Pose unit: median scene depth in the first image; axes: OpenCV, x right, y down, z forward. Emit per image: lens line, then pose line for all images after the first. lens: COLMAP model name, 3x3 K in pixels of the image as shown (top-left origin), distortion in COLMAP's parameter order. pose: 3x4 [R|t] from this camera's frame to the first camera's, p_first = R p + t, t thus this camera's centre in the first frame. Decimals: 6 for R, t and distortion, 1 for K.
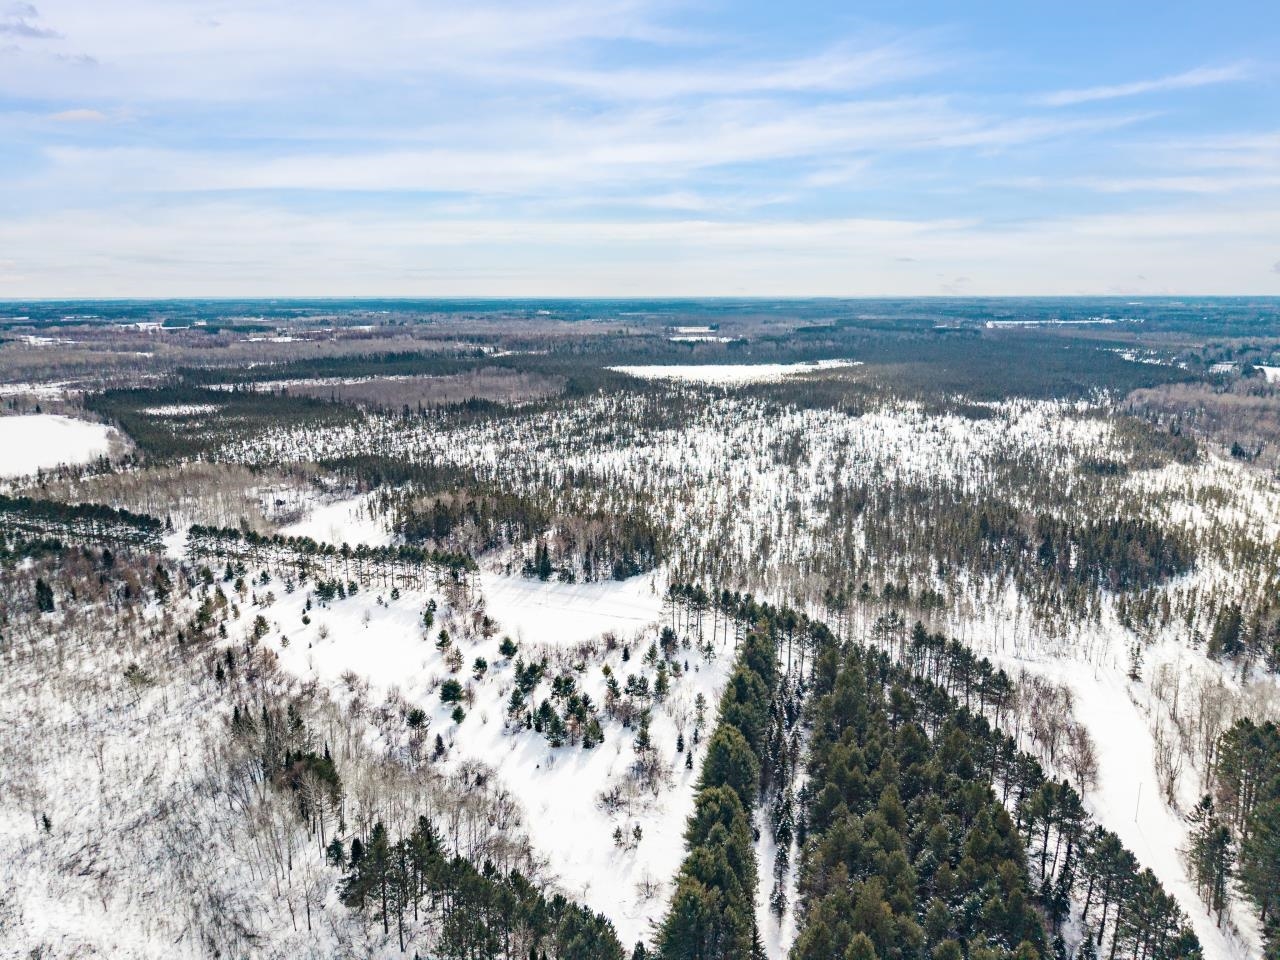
lens RADIAL K [[862.1, 0, 632.8], [0, 862.1, 485.6], [0, 0, 1]] dist [0.033326, -0.032140]
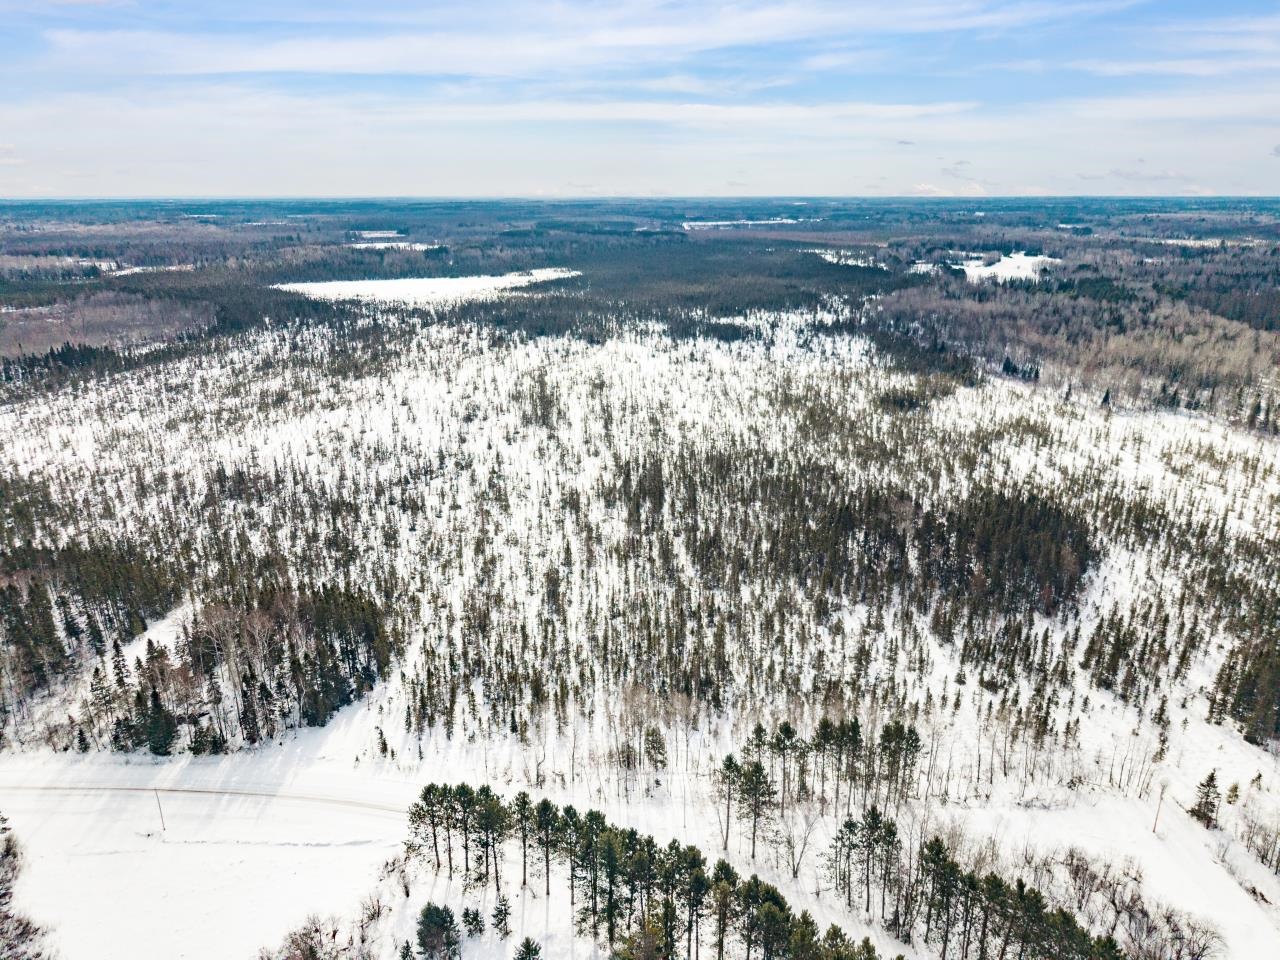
lens RADIAL K [[862.1, 0, 643.3], [0, 862.1, 469.0], [0, 0, 1]] dist [0.033326, -0.032140]
pose [[0.936431, -0.105764, 0.334531, 0.008222], [0.075353, 0.991859, 0.102651, -0.062494], [-0.342665, -0.070918, 0.936777, 0.287223]]
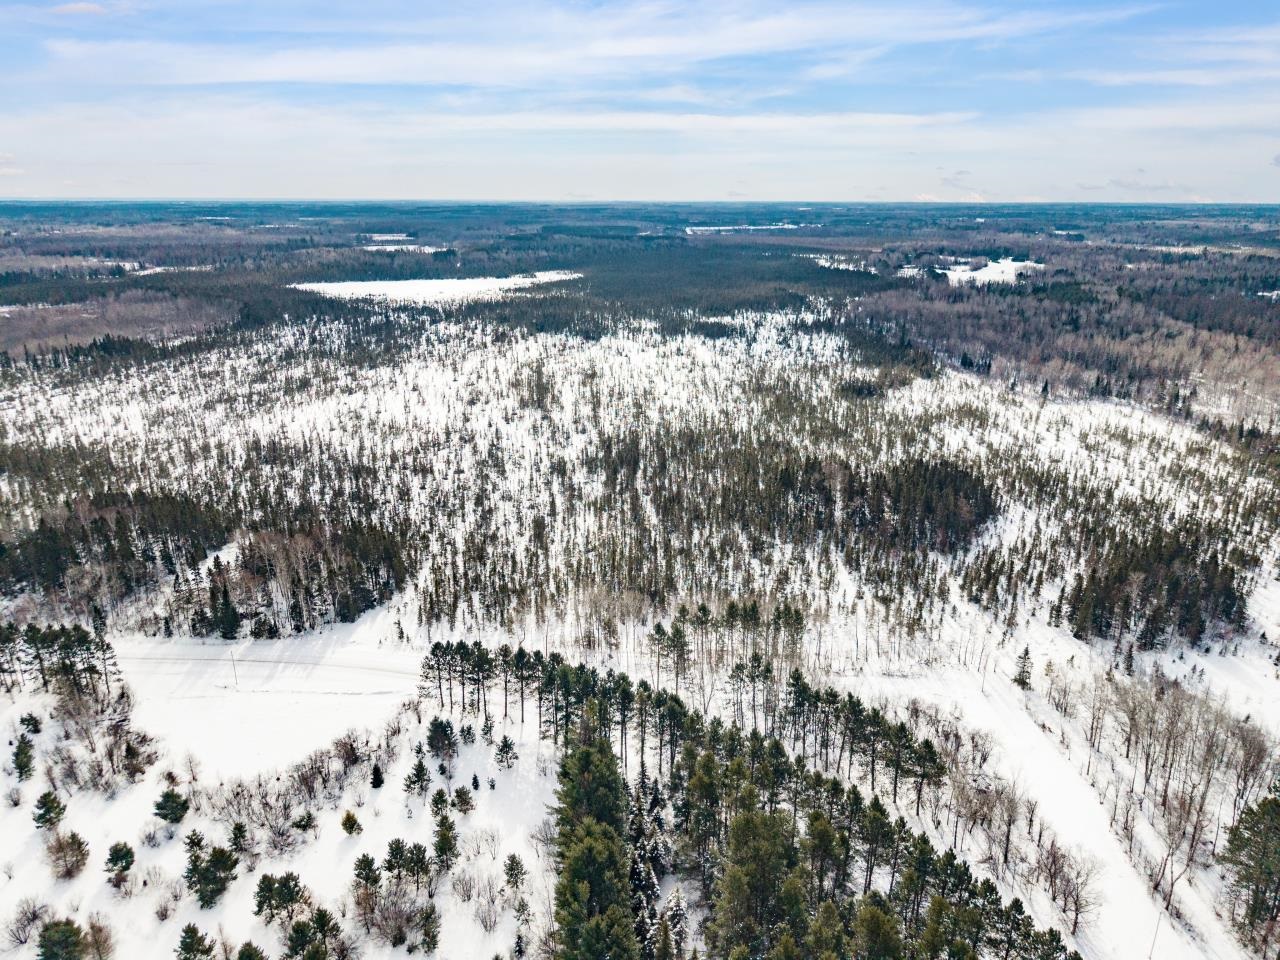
lens RADIAL K [[862.1, 0, 641.8], [0, 862.1, 476.3], [0, 0, 1]] dist [0.033326, -0.032140]
pose [[0.940182, -0.099644, 0.325774, -0.005657], [0.068679, 0.992073, 0.105238, -0.043575], [-0.333678, -0.076569, 0.939572, 0.182337]]
